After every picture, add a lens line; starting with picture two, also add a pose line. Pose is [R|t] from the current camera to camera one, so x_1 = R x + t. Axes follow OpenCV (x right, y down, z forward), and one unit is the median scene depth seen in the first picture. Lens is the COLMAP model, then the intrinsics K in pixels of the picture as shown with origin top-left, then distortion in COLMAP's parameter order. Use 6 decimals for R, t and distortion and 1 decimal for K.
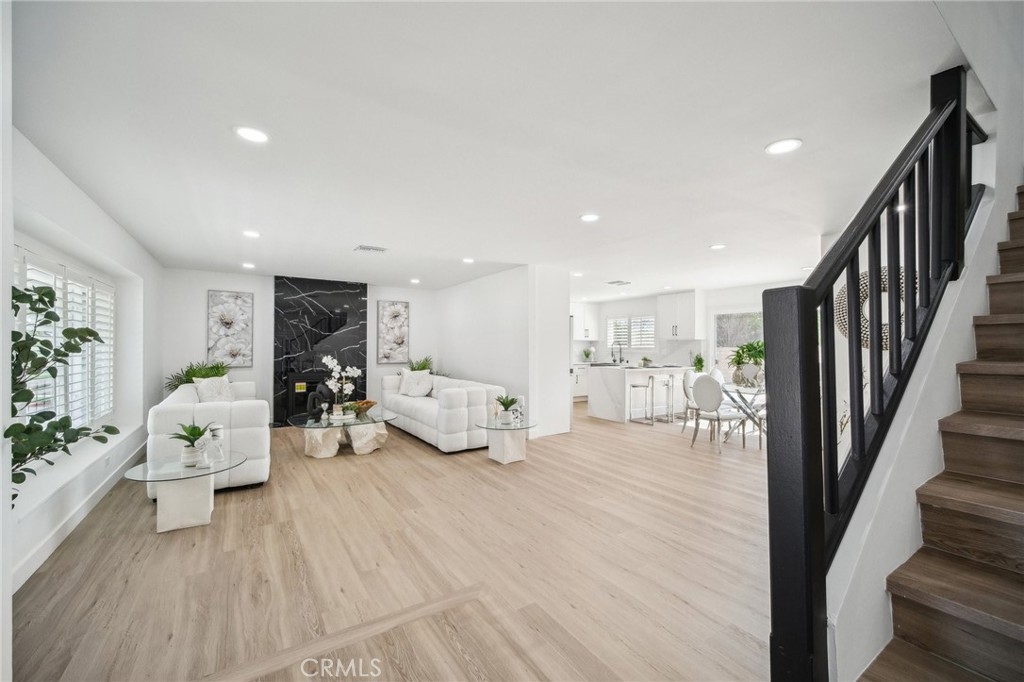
lens RADIAL K [[416.9, 0, 514.8], [0, 416.9, 340.9], [0, 0, 1]] dist [-0.004275, 0.001325]
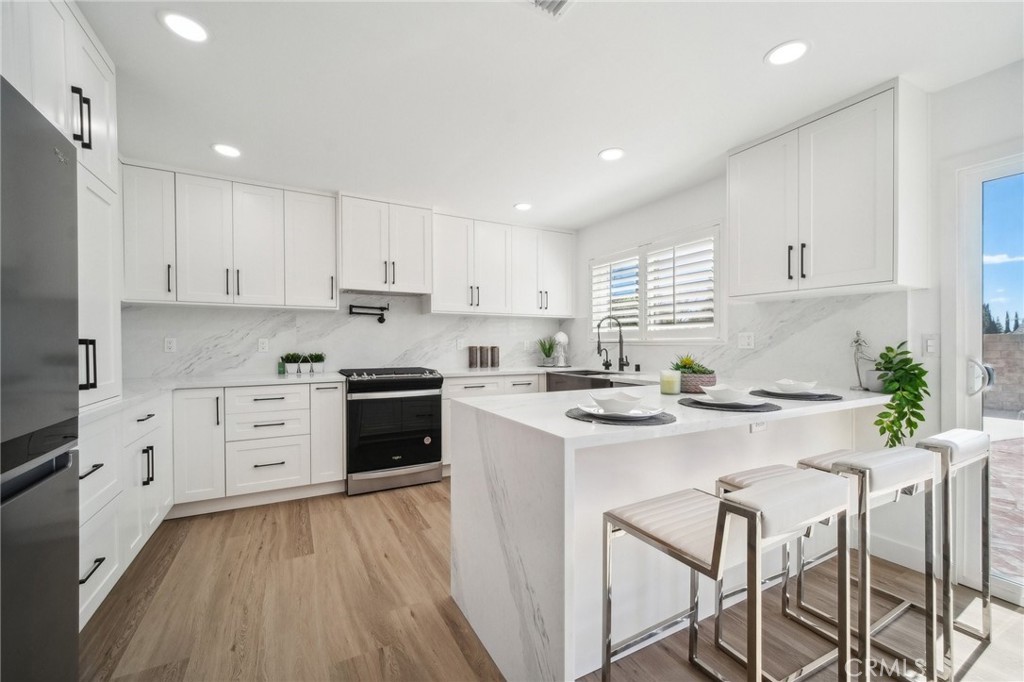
lens RADIAL K [[416.9, 0, 514.2], [0, 416.9, 346.0], [0, 0, 1]] dist [-0.004275, 0.001325]
pose [[0.996664, -0.004983, -0.081459, 0.280230], [0.006622, 0.999781, 0.019867, 0.032165], [0.081342, -0.020340, 0.996479, 0.907387]]
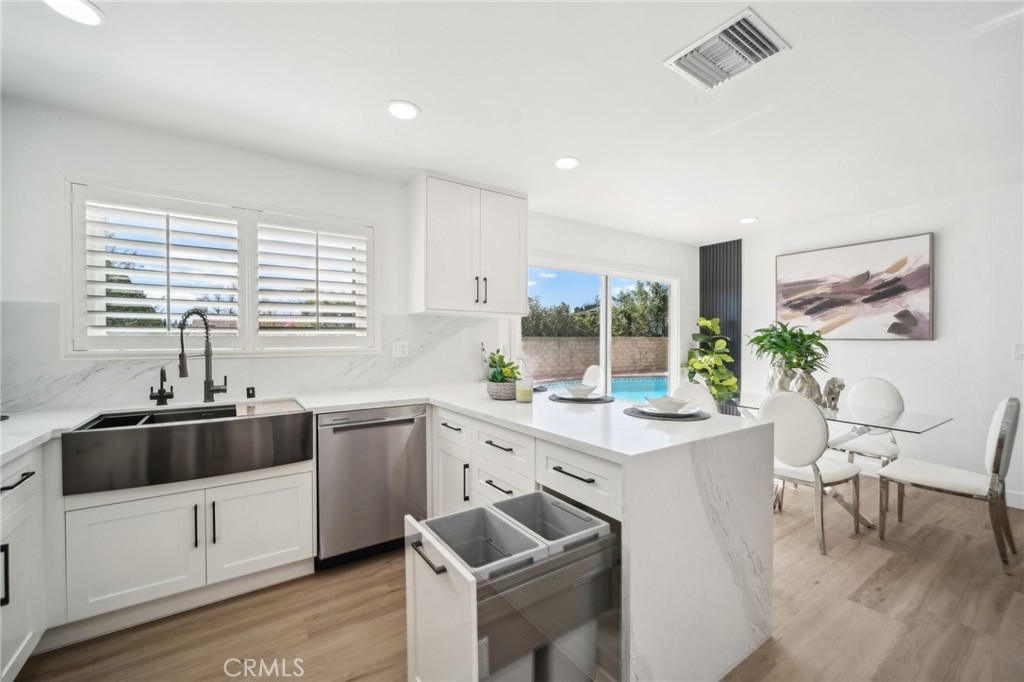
lens RADIAL K [[416.9, 0, 513.9], [0, 416.9, 342.7], [0, 0, 1]] dist [-0.004275, 0.001325]
pose [[-0.019825, -0.014989, 0.999691, 0.021966], [-0.013978, 0.999794, 0.014714, 0.020682], [-0.999706, -0.013682, -0.020030, 1.254235]]
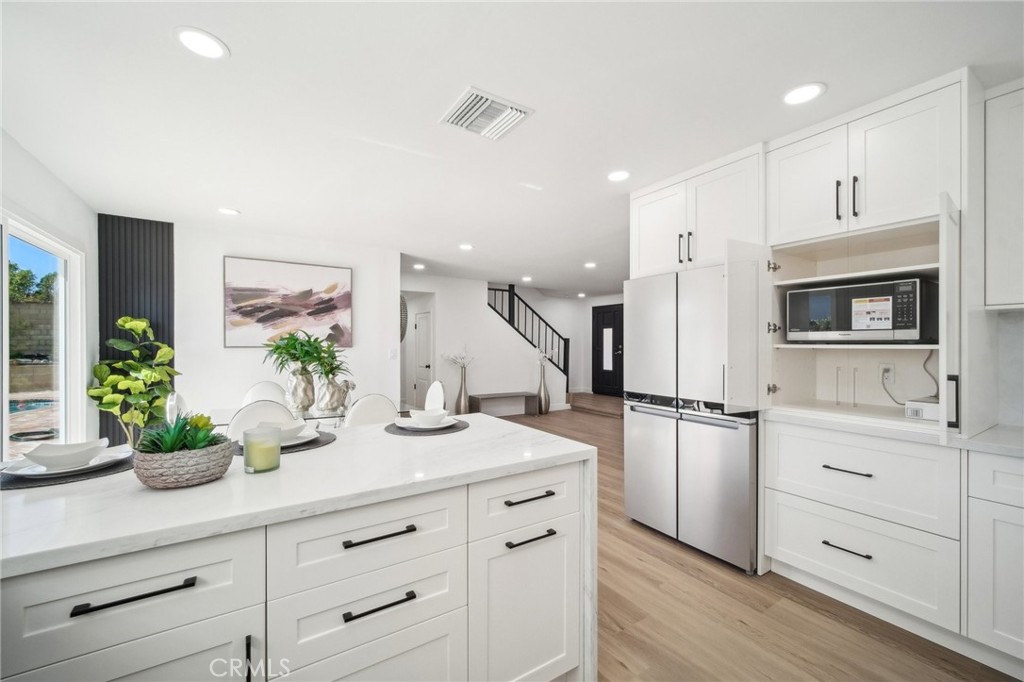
lens RADIAL K [[416.9, 0, 511.8], [0, 416.9, 342.6], [0, 0, 1]] dist [-0.004275, 0.001325]
pose [[-0.999964, -0.007879, -0.003141, 0.268538], [-0.007817, 0.999787, -0.019125, 0.021199], [0.003291, -0.019100, -0.999812, 1.435101]]
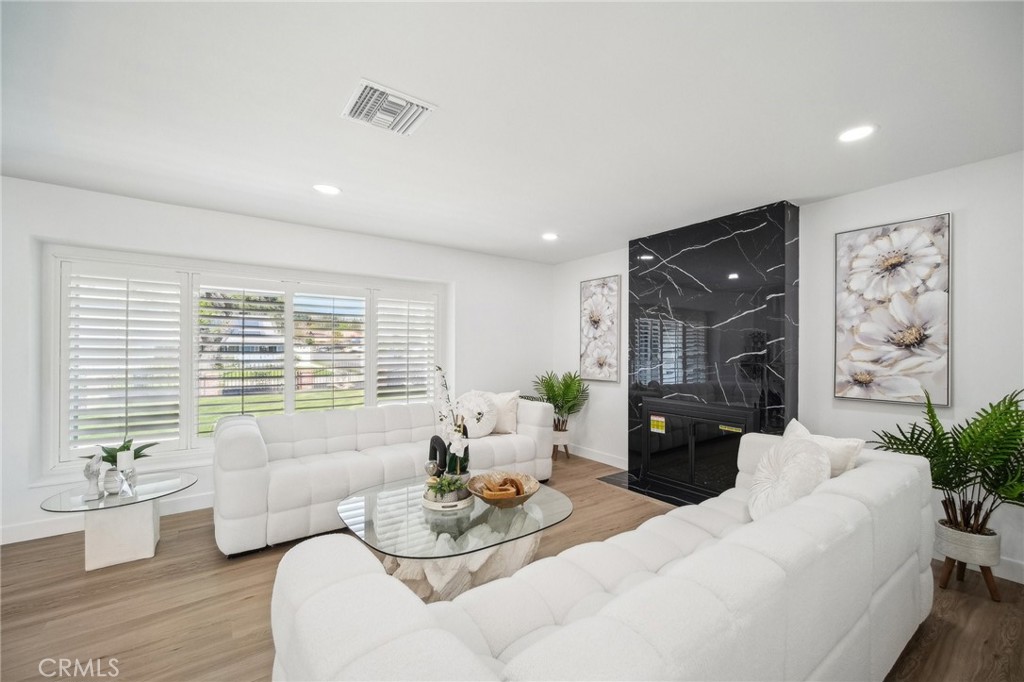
lens RADIAL K [[416.9, 0, 533.6], [0, 416.9, 350.5], [0, 0, 1]] dist [-0.004275, 0.001325]
pose [[0.047423, -0.004443, -0.998865, 0.050489], [0.010340, 0.999939, -0.003956, 0.011026], [0.998821, -0.010141, 0.047466, 0.829757]]
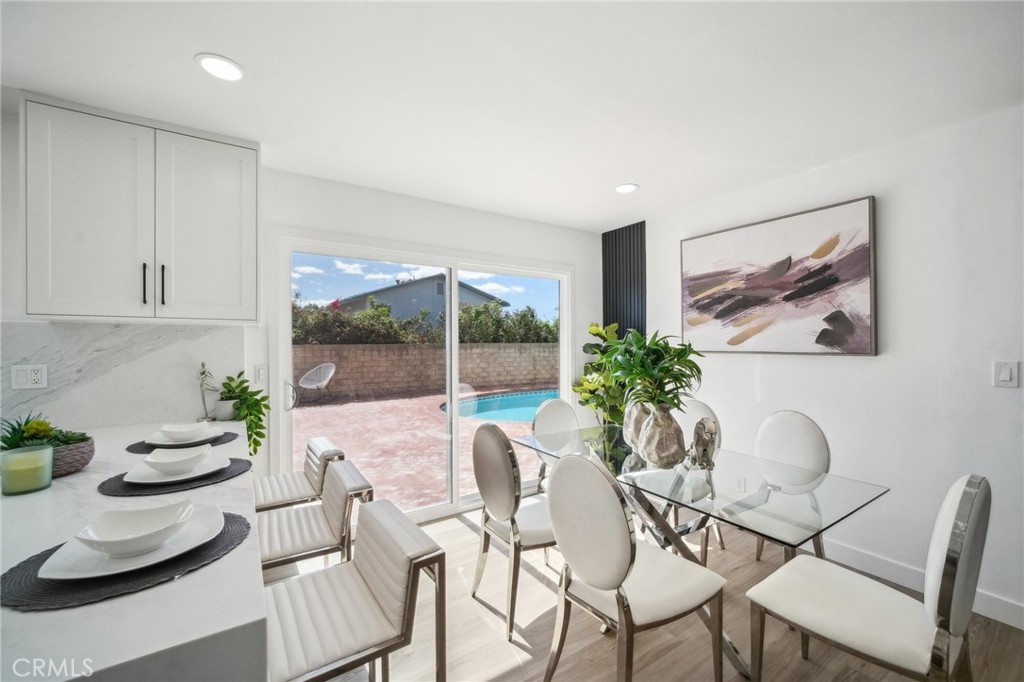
lens RADIAL K [[416.9, 0, 509.2], [0, 416.9, 342.7], [0, 0, 1]] dist [-0.004275, 0.001325]
pose [[-0.007744, -0.003664, 0.999963, 0.187027], [-0.008094, 0.999961, 0.003601, 0.008214], [-0.999937, -0.008066, -0.007774, 1.026340]]
